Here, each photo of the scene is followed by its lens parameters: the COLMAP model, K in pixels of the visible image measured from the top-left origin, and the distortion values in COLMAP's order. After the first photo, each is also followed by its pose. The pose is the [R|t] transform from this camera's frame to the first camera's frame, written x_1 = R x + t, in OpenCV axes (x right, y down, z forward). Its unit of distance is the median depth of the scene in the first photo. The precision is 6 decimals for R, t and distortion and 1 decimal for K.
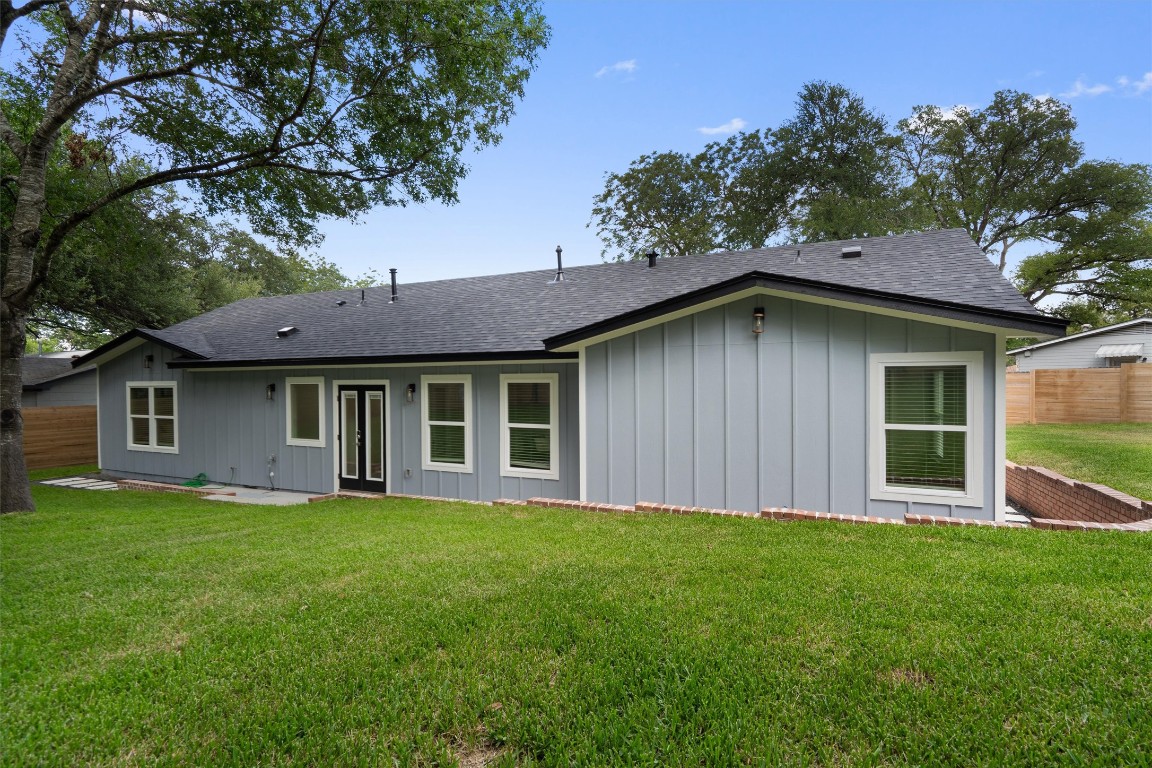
lens RADIAL K [[555.8, 0, 571.7], [0, 555.8, 388.4], [0, 0, 1]] dist [0.000363, 0.000568]
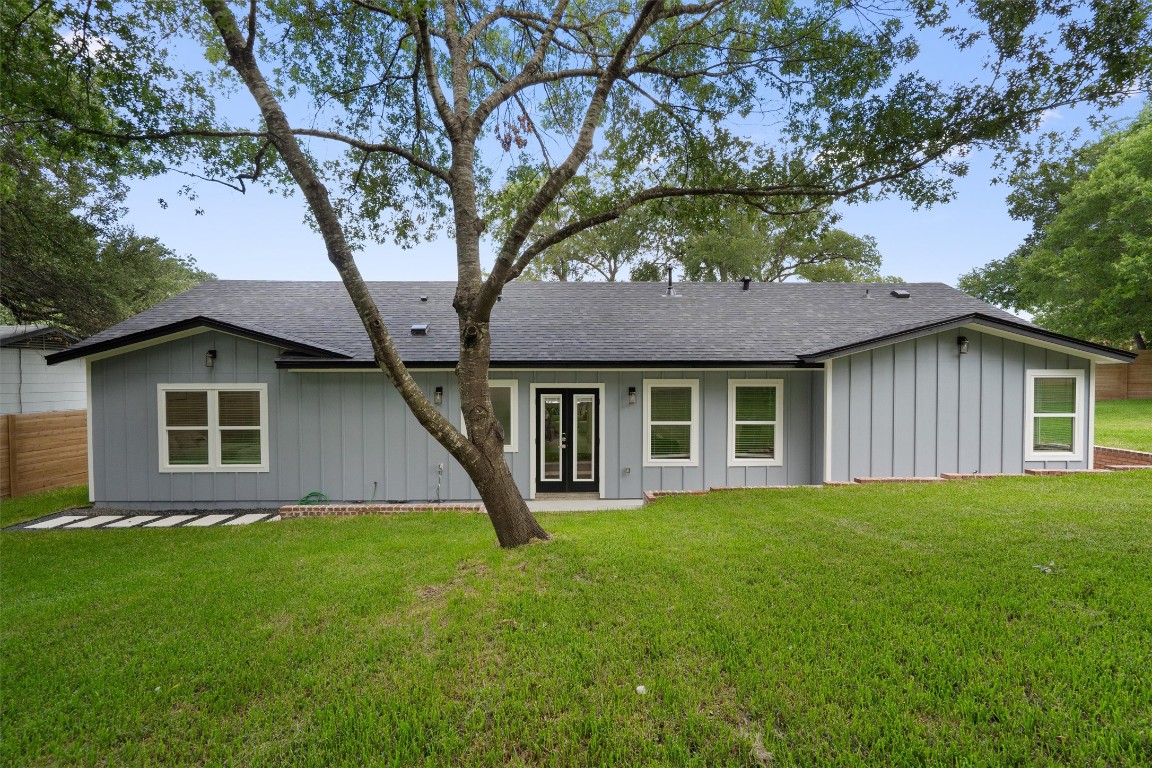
lens RADIAL K [[555.8, 0, 571.7], [0, 555.8, 388.4], [0, 0, 1]] dist [0.000363, 0.000568]
pose [[0.900215, -0.004801, 0.435420, -0.865286], [0.001090, 0.999961, 0.008773, -0.015845], [-0.435445, -0.007423, 0.900185, 0.089742]]
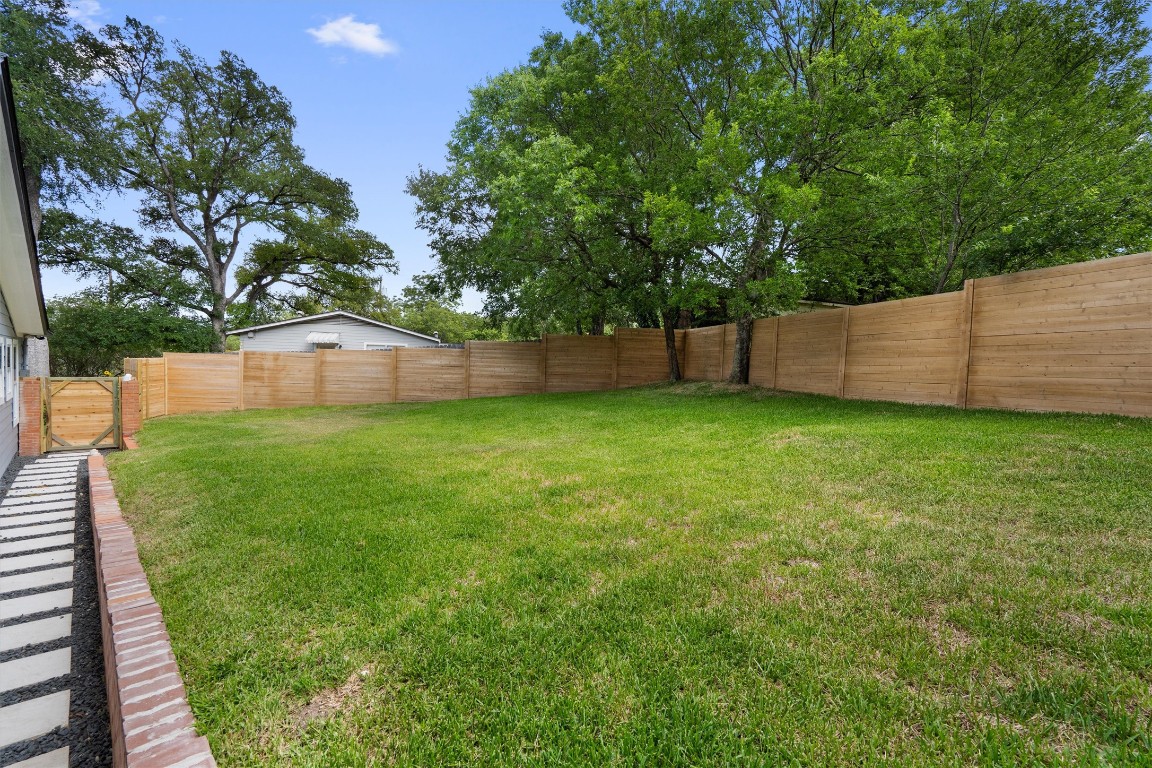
lens RADIAL K [[555.8, 0, 571.7], [0, 555.8, 388.4], [0, 0, 1]] dist [0.000363, 0.000568]
pose [[0.380537, -0.014089, 0.924658, 0.111802], [-0.023448, 0.999415, 0.024878, -0.004318], [-0.924468, -0.031148, 0.379984, 0.087015]]
